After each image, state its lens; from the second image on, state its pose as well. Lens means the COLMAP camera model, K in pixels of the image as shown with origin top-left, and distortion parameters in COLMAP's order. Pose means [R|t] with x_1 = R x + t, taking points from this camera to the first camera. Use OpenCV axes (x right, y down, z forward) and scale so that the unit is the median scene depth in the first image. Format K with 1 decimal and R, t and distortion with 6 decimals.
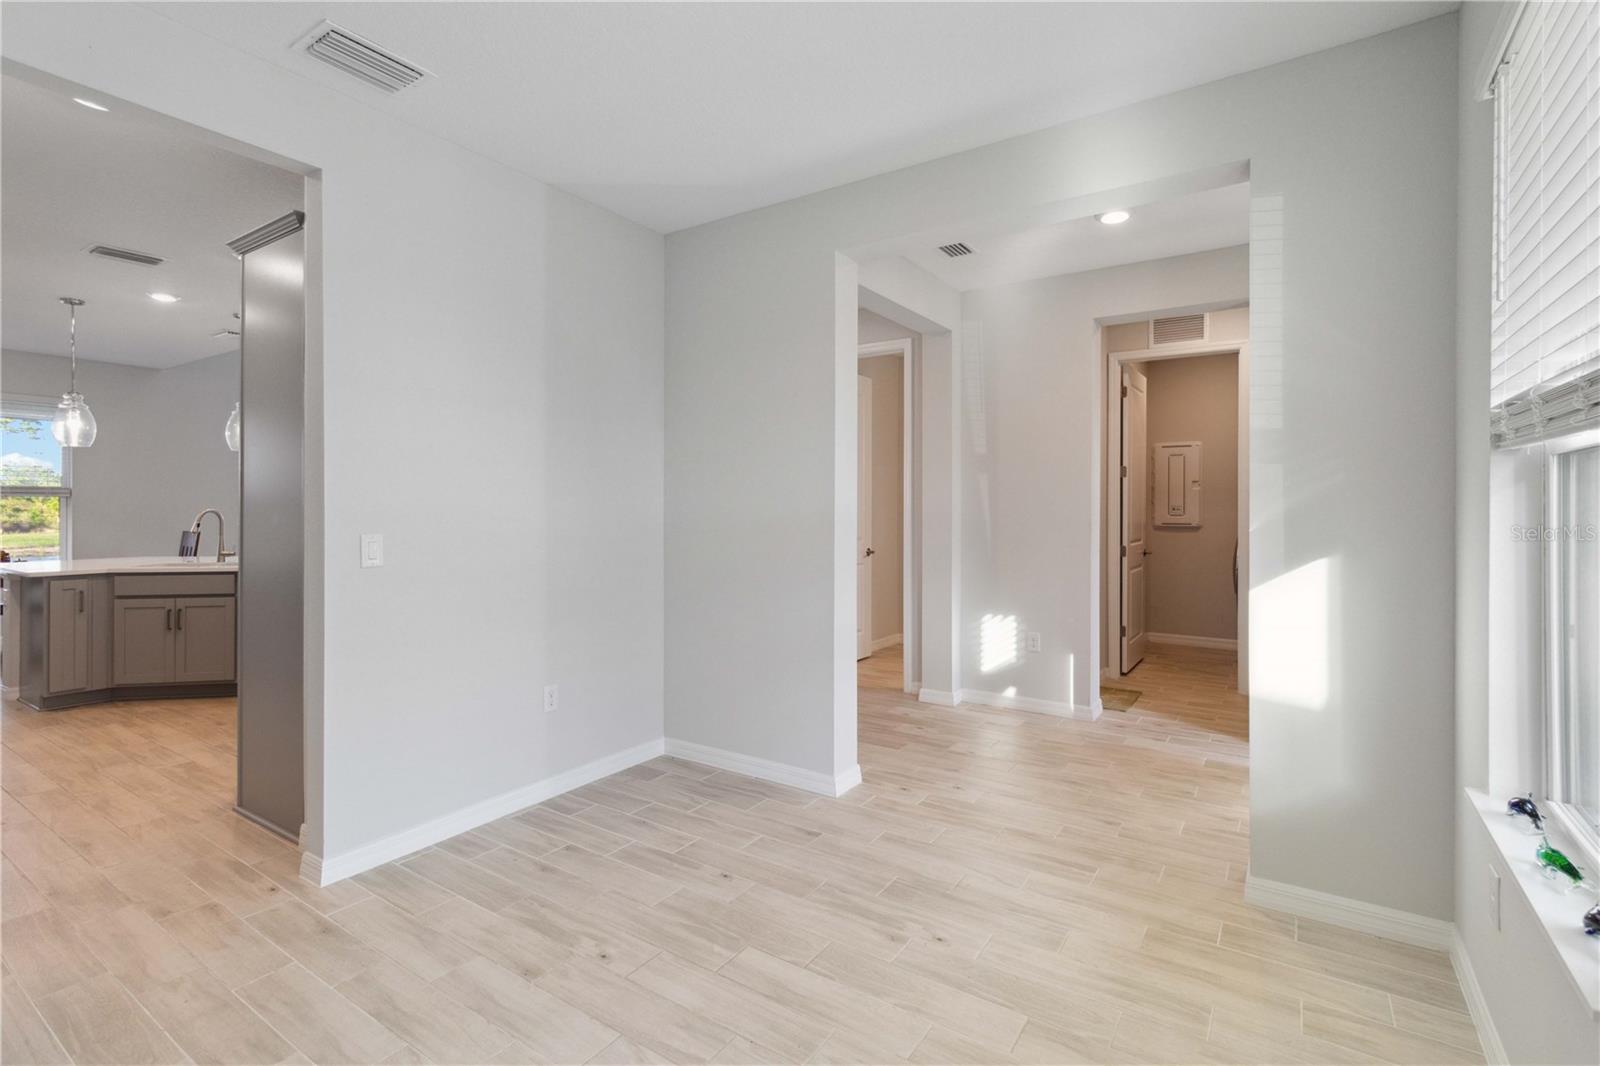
lens RADIAL K [[748.5, 0, 806.0], [0, 748.5, 510.0], [0, 0, 1]] dist [0.001326, -0.000302]
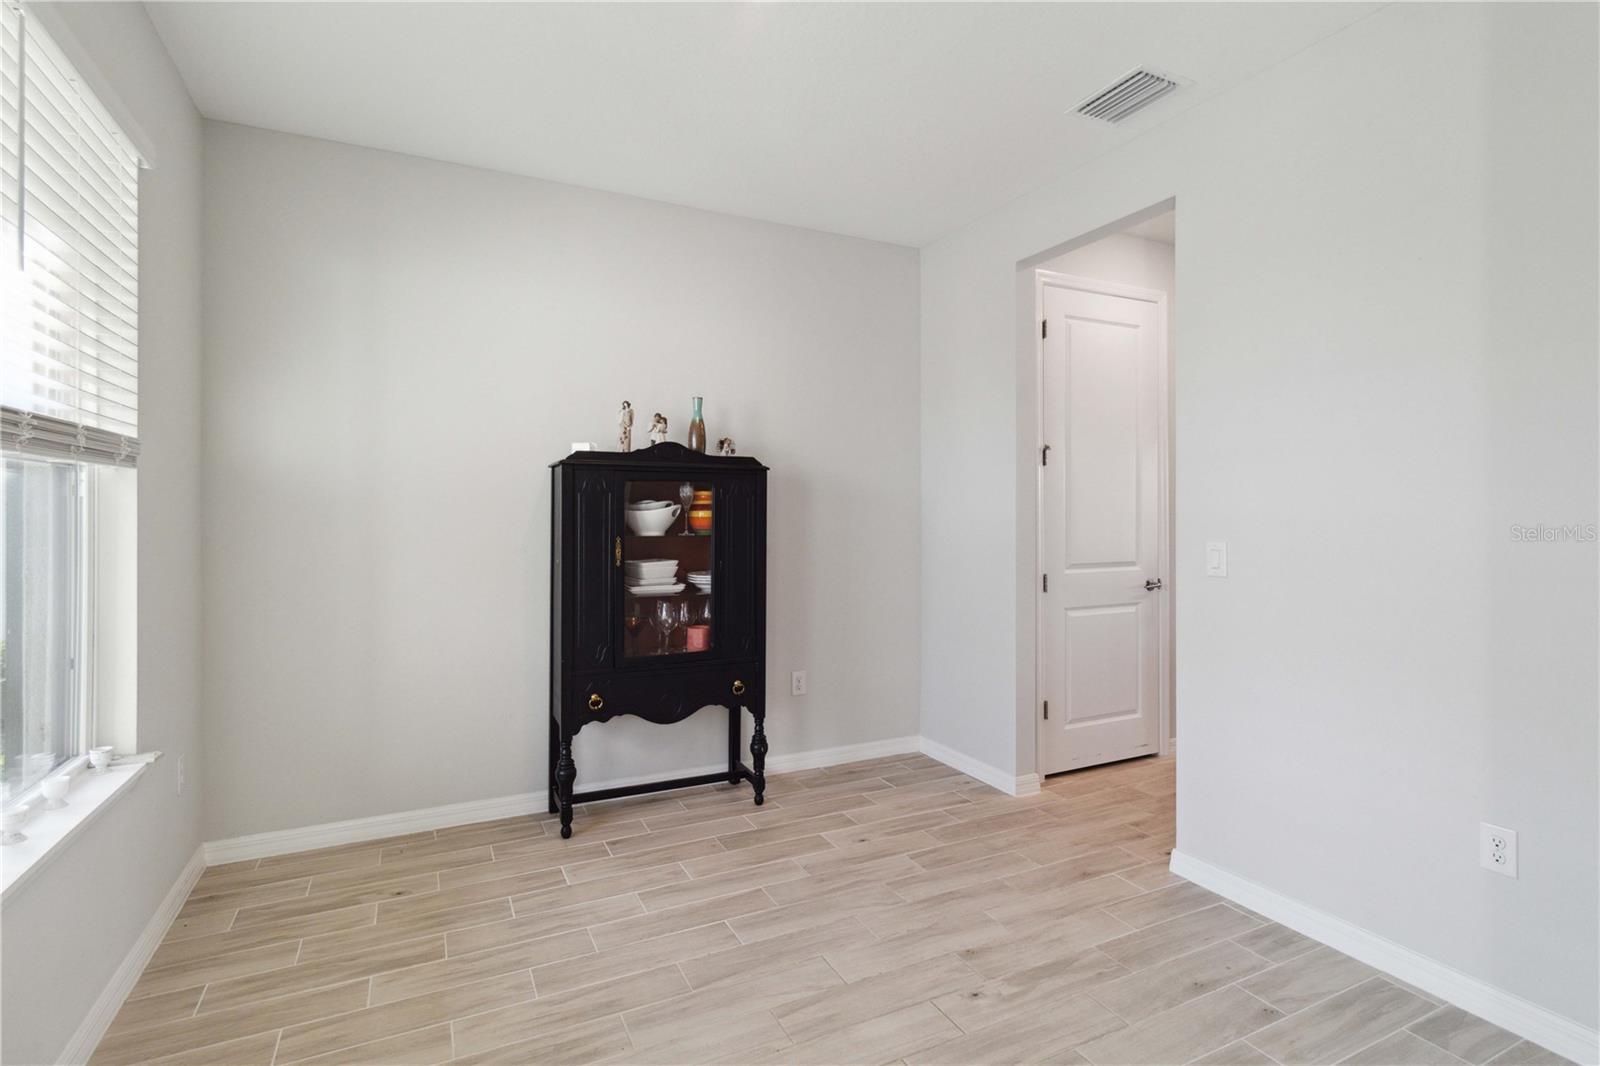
lens RADIAL K [[771.5, 0, 796.2], [0, 771.5, 511.0], [0, 0, 1]] dist [0.000381, 0.000054]
pose [[-0.509626, -0.006031, -0.860375, 0.579482], [-0.001867, 0.999981, -0.005903, -0.001621], [0.860394, -0.001402, -0.509628, 1.114945]]
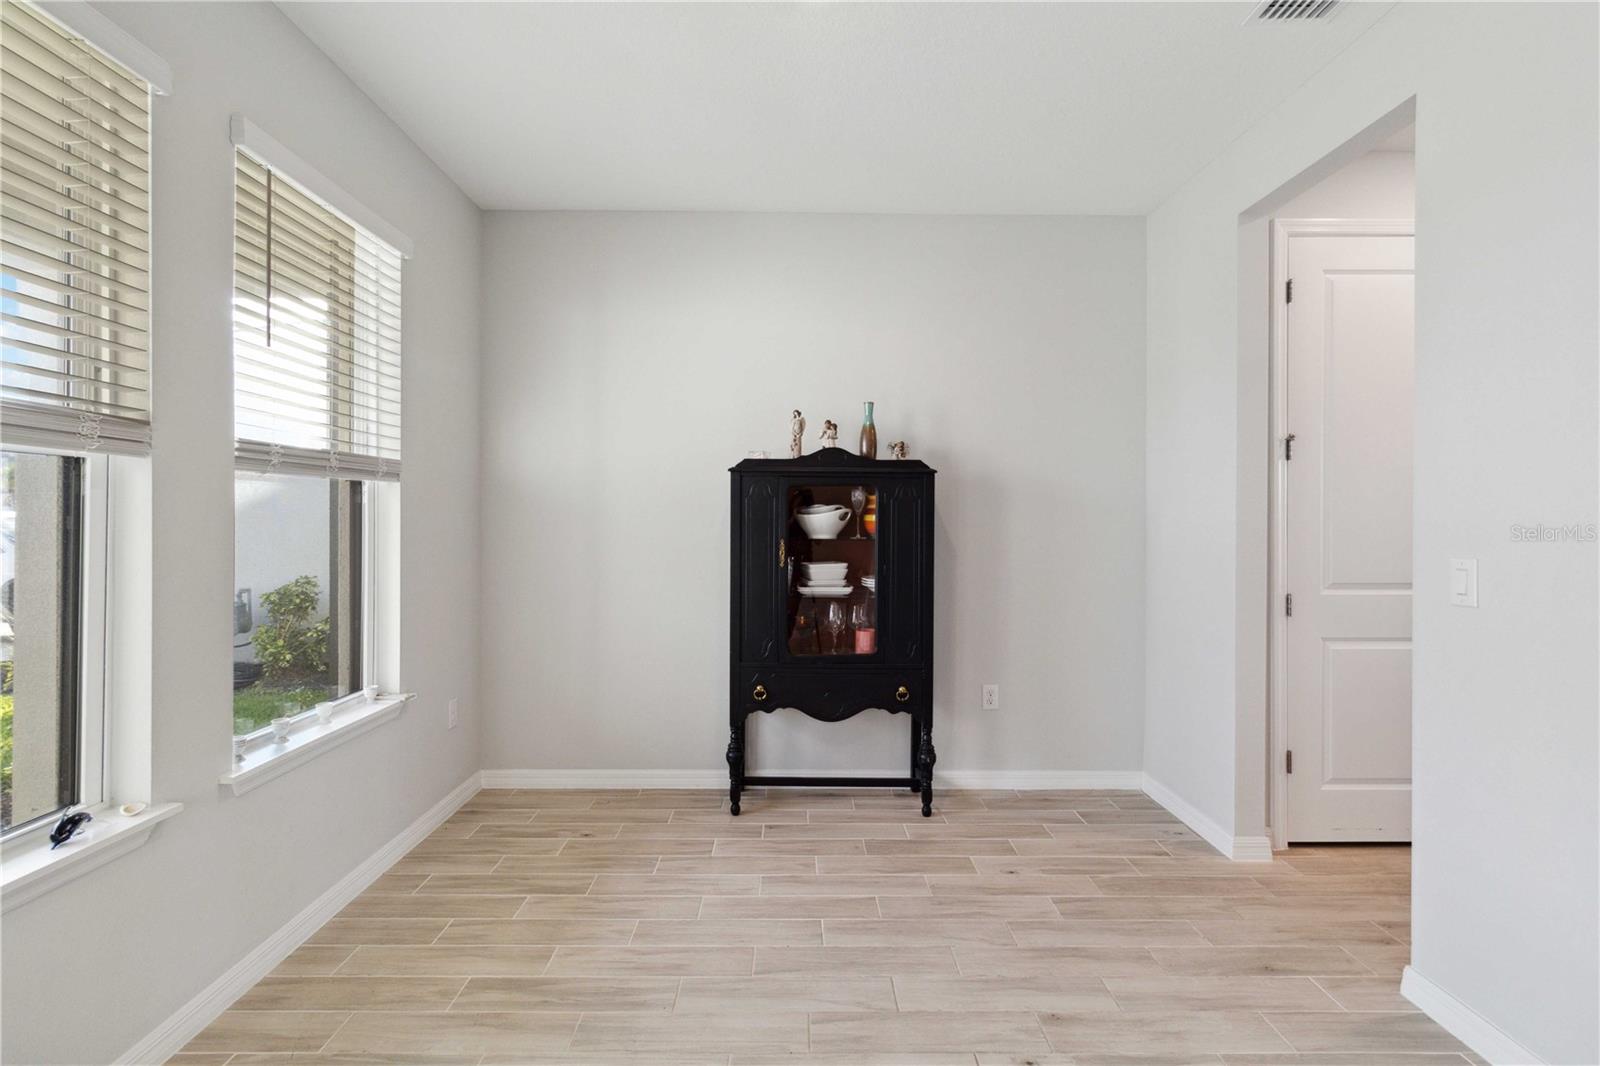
lens RADIAL K [[763.7, 0, 798.0], [0, 763.7, 519.0], [0, 0, 1]] dist [0.000635, -0.000564]
pose [[-0.830994, -0.005572, -0.556253, 0.353605], [-0.006663, 0.999978, -0.000063, -0.001384], [0.556241, 0.003654, -0.831013, 1.333965]]
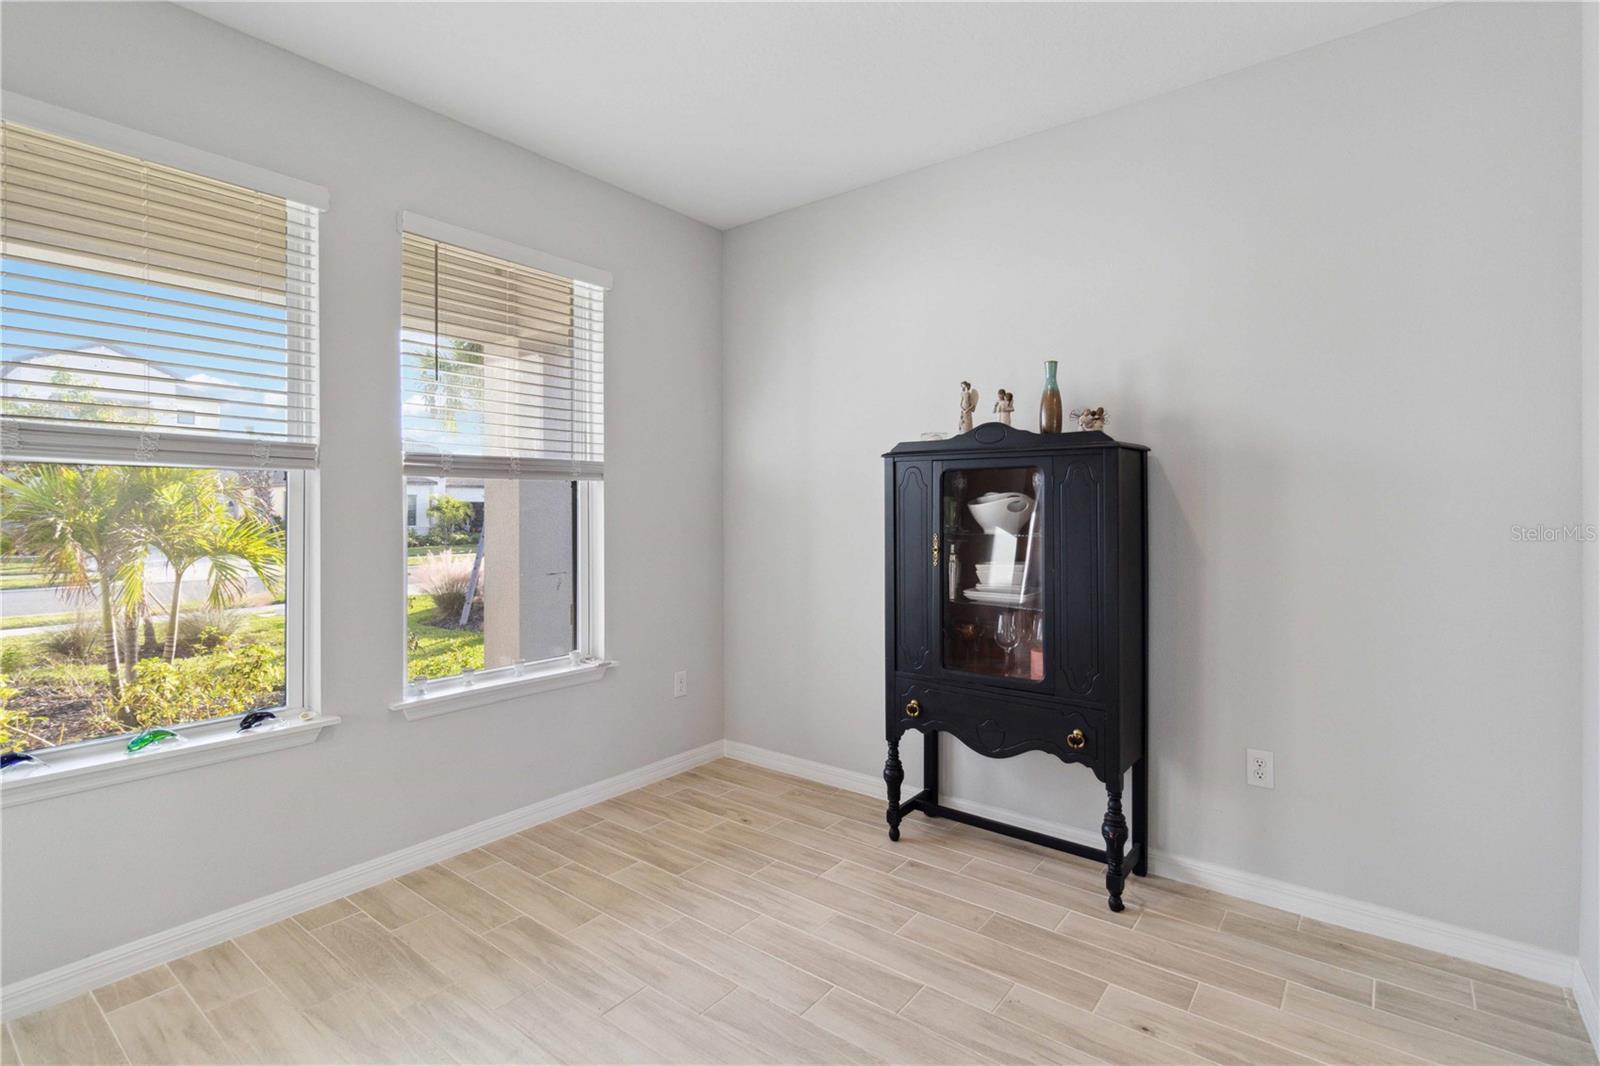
lens RADIAL K [[748.5, 0, 806.0], [0, 748.5, 510.0], [0, 0, 1]] dist [0.001326, -0.000302]
pose [[-0.997379, -0.000156, 0.072357, -0.247598], [-0.000144, 1.000000, 0.000169, -0.001508], [-0.072357, 0.000158, -0.997379, 1.345948]]
